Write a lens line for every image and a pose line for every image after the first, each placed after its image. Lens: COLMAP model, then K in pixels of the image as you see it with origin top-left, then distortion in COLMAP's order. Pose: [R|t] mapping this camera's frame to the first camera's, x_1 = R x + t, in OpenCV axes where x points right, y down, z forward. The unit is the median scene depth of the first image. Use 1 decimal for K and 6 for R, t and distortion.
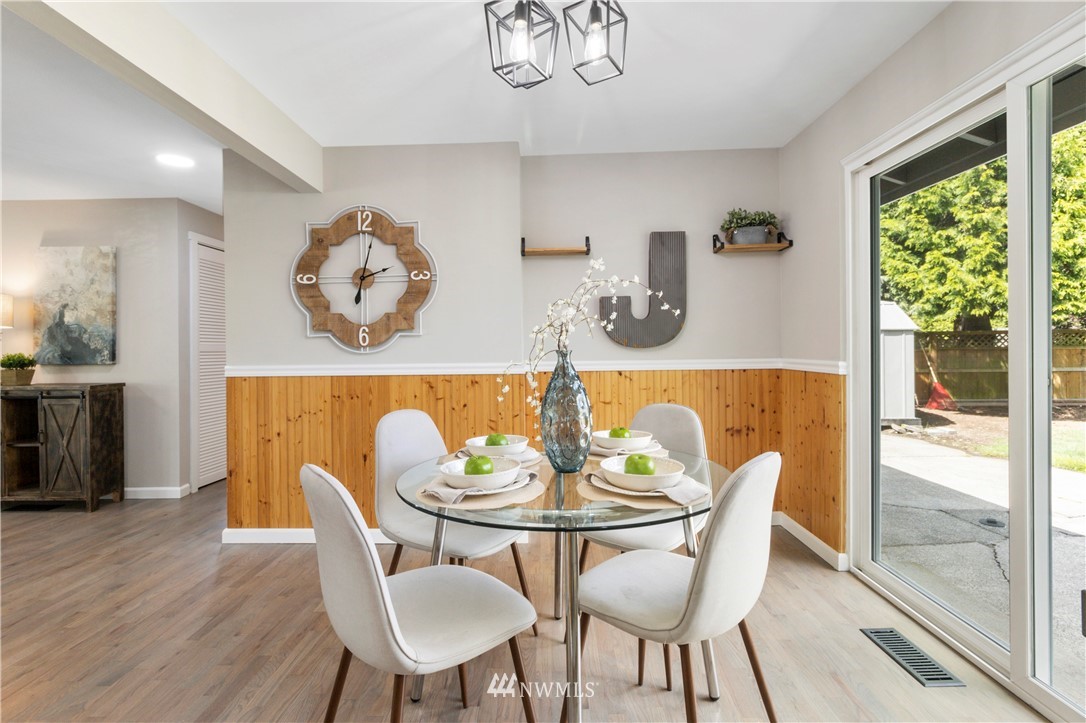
lens RADIAL K [[502.9, 0, 542.7], [0, 502.9, 347.3], [0, 0, 1]] dist [-0.000838, 0.000200]
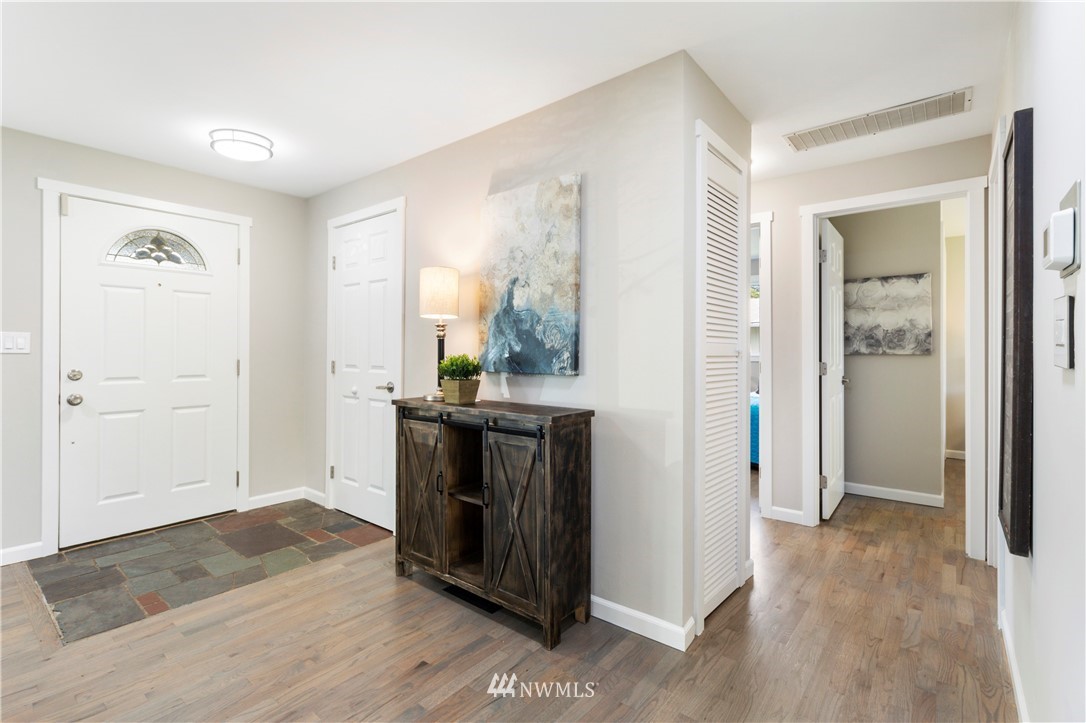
lens RADIAL K [[502.9, 0, 542.7], [0, 502.9, 347.3], [0, 0, 1]] dist [-0.000838, 0.000200]
pose [[0.785134, 0.006378, -0.619293, -0.551091], [-0.010141, 0.999945, -0.002559, 0.002784], [0.619242, 0.008289, 0.785156, 0.546173]]
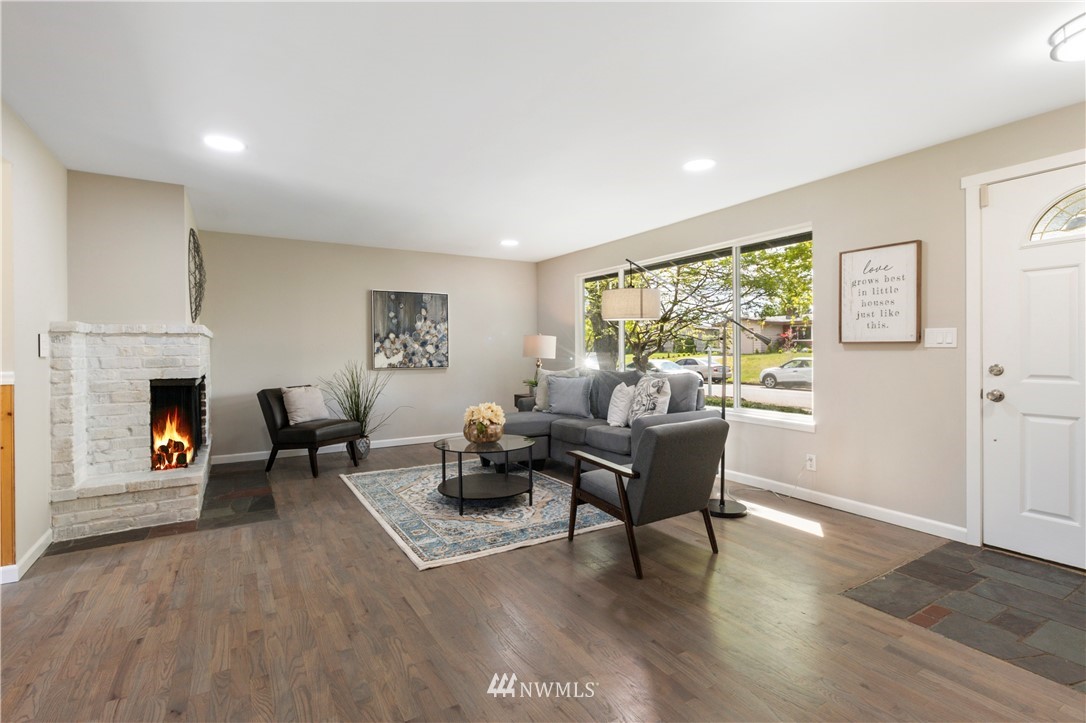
lens RADIAL K [[509.6, 0, 535.3], [0, 509.6, 351.8], [0, 0, 1]] dist [0.000353, 0.000305]
pose [[-0.850135, 0.017582, -0.526271, -0.623229], [0.013013, 0.999839, 0.012382, 0.006061], [0.526404, 0.003678, -0.850227, 0.992675]]
